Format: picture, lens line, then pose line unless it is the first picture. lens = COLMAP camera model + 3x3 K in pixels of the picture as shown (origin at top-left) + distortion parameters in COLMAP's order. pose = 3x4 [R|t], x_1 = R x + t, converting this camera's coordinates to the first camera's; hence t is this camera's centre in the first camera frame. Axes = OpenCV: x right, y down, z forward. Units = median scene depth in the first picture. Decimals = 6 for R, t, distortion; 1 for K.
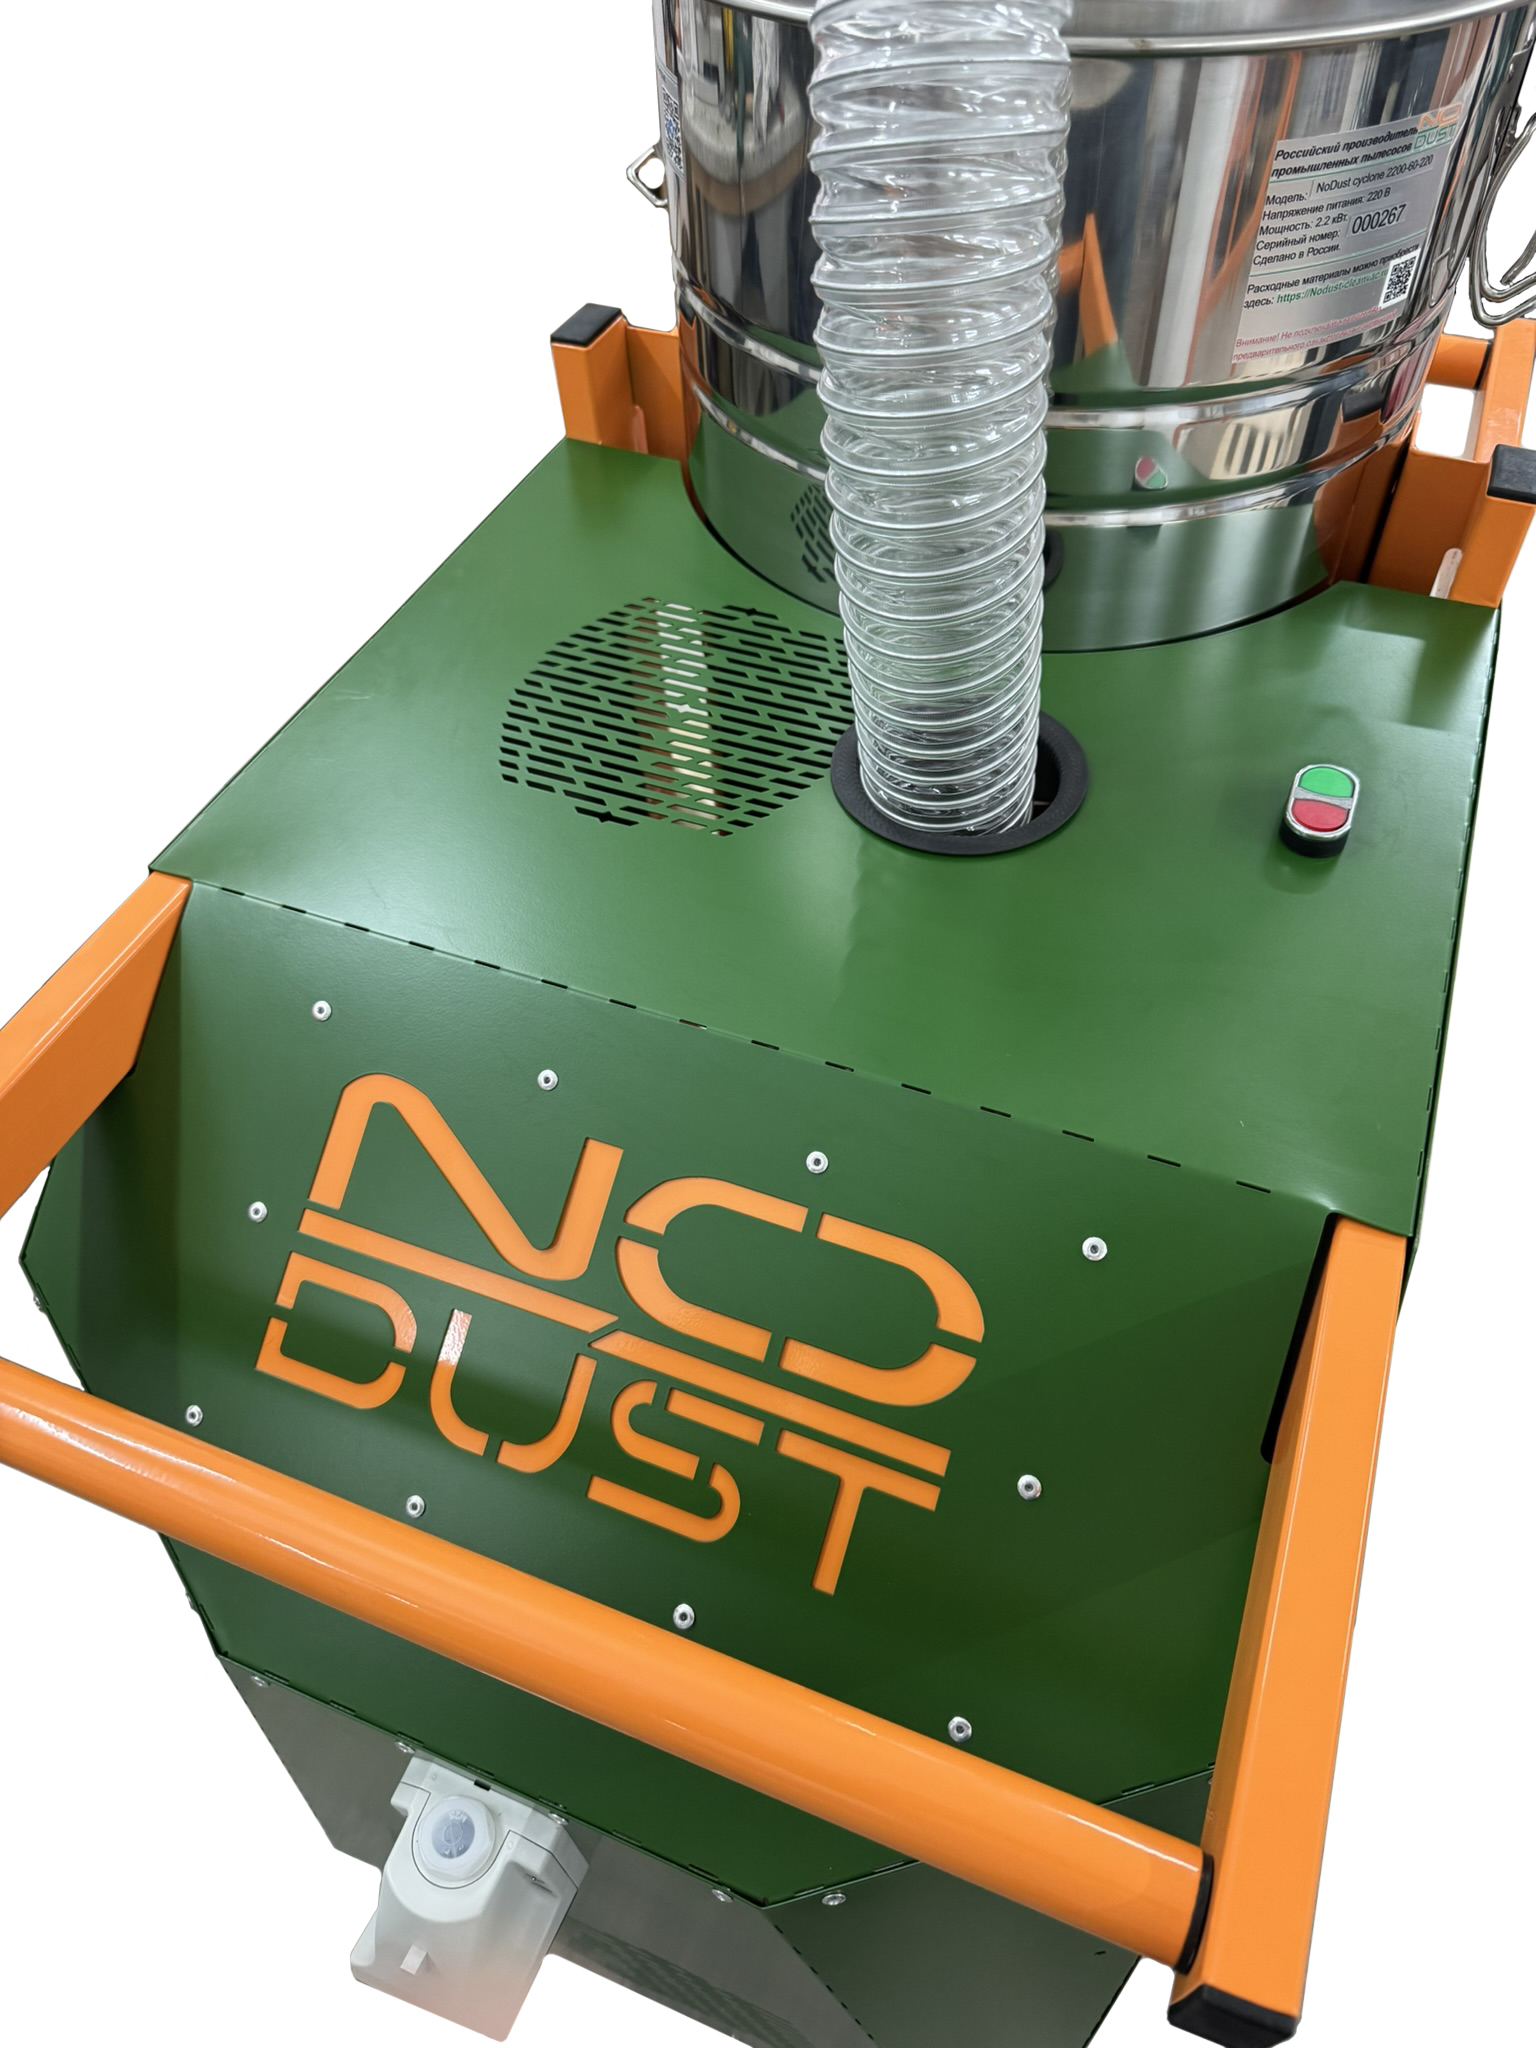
lens RADIAL K [[1603.6, 0, 767.9], [0, 1603.6, 1021.5], [0, 0, 1]] dist [-0.005917, -0.001863]
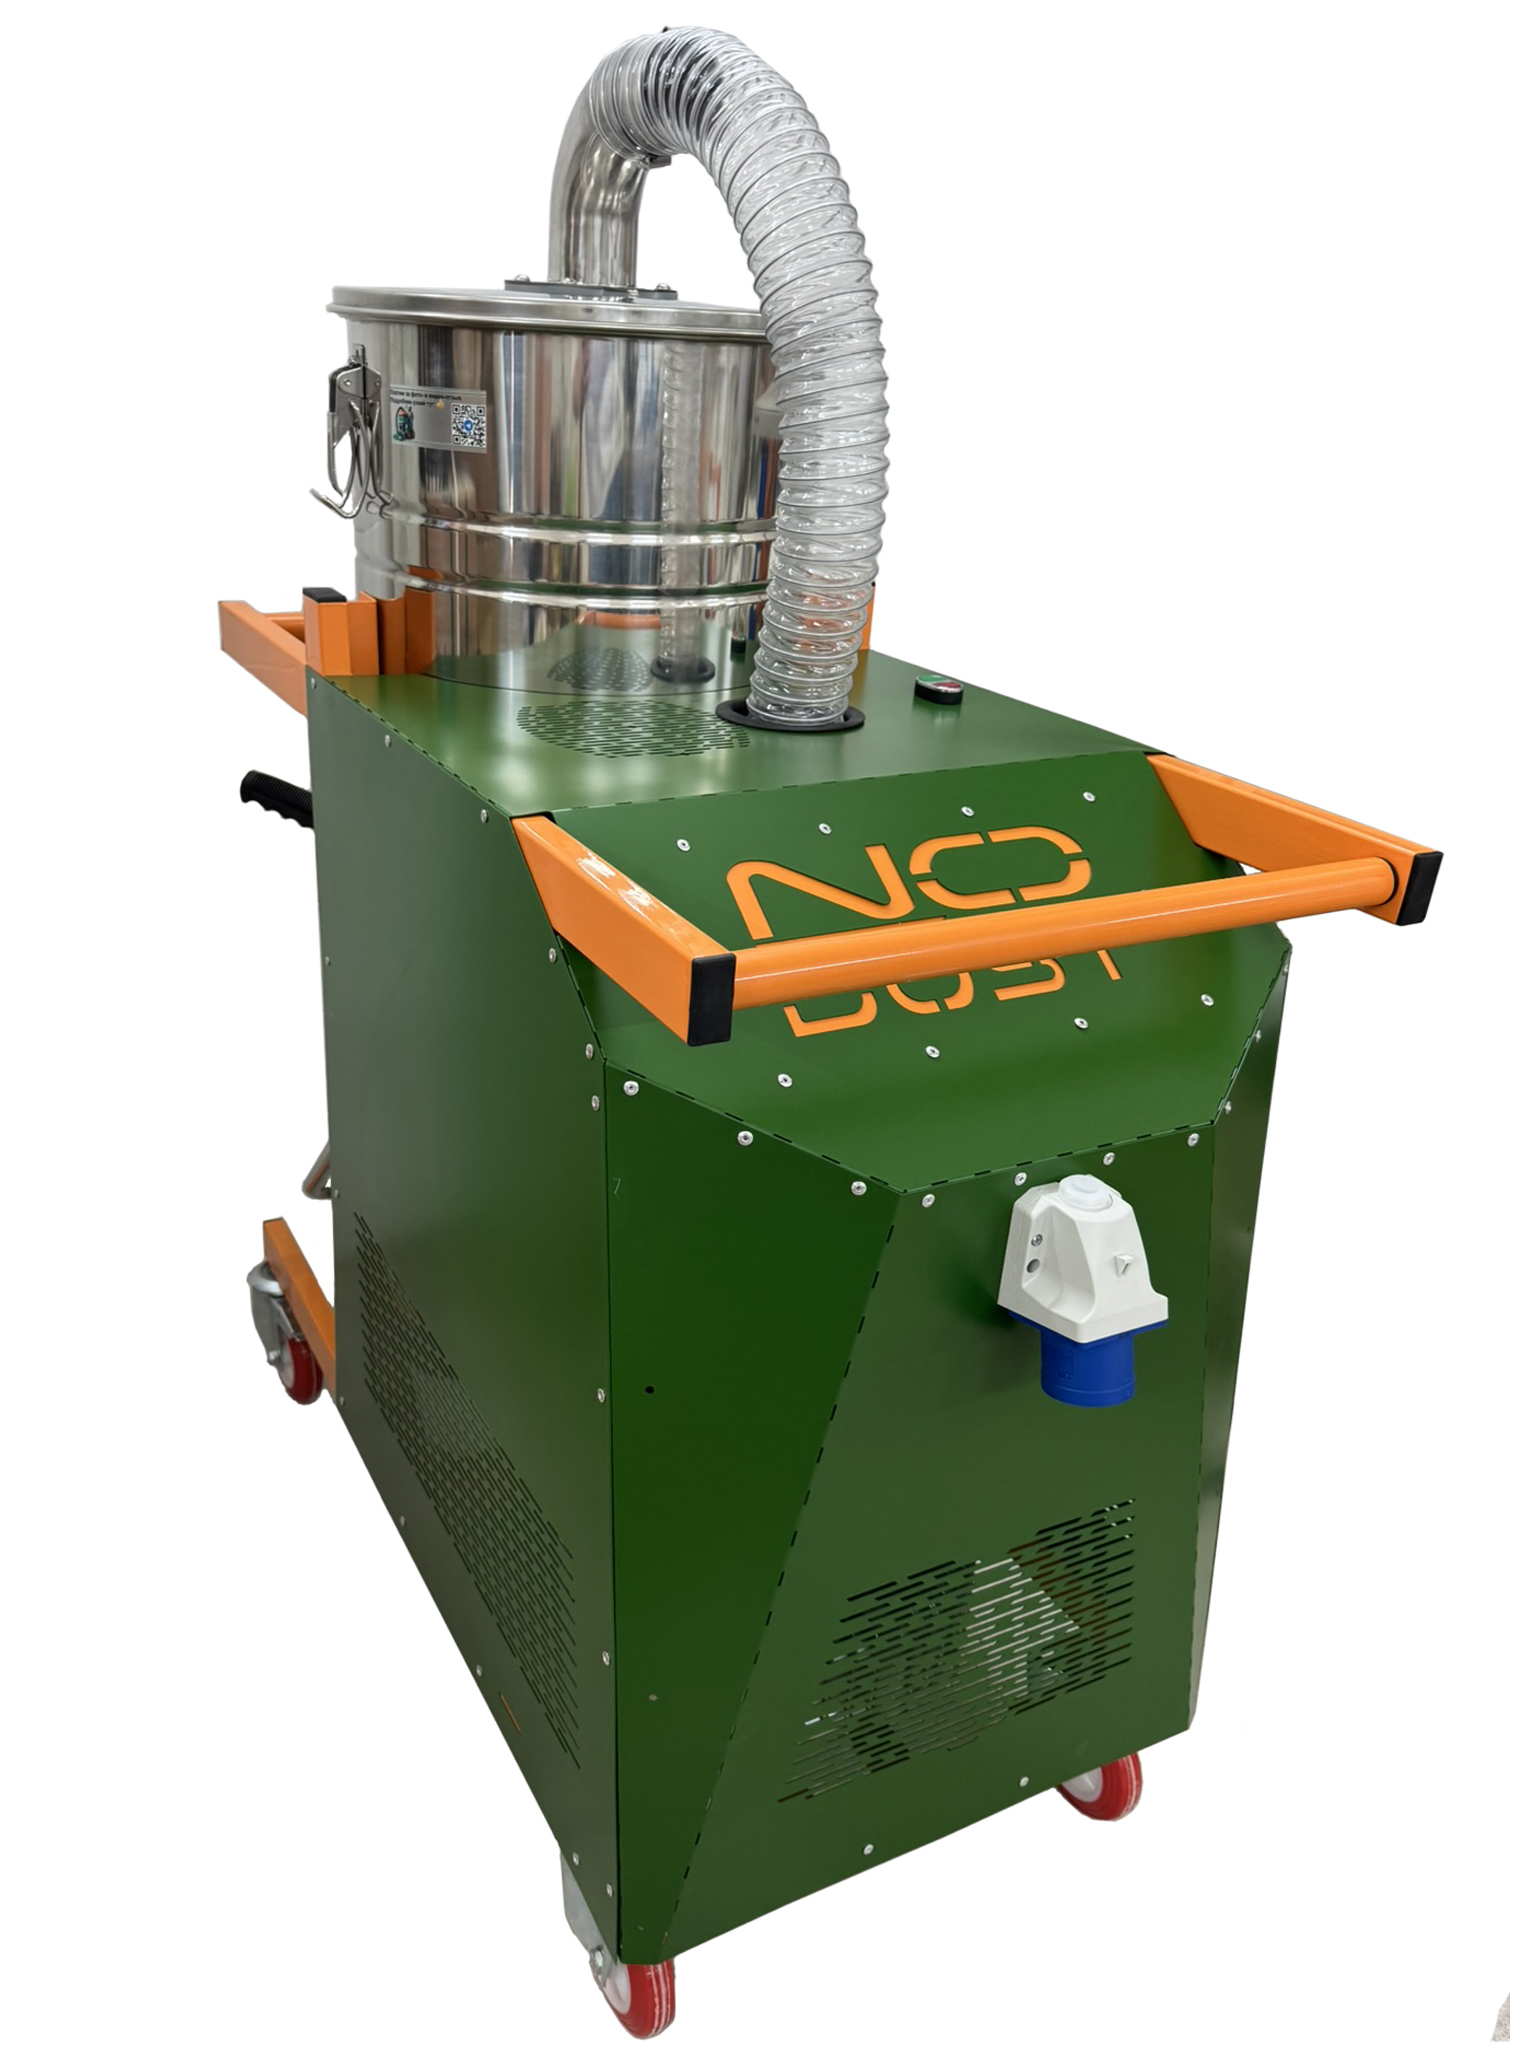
lens RADIAL K [[1603.6, 0, 761.0], [0, 1603.6, 1018.8], [0, 0, 1]] dist [-0.005917, -0.001863]
pose [[0.627009, -0.263700, 0.733023, -1.481177], [0.521659, 0.840968, -0.143682, 0.415005], [-0.578560, 0.472478, 0.664856, 0.030248]]
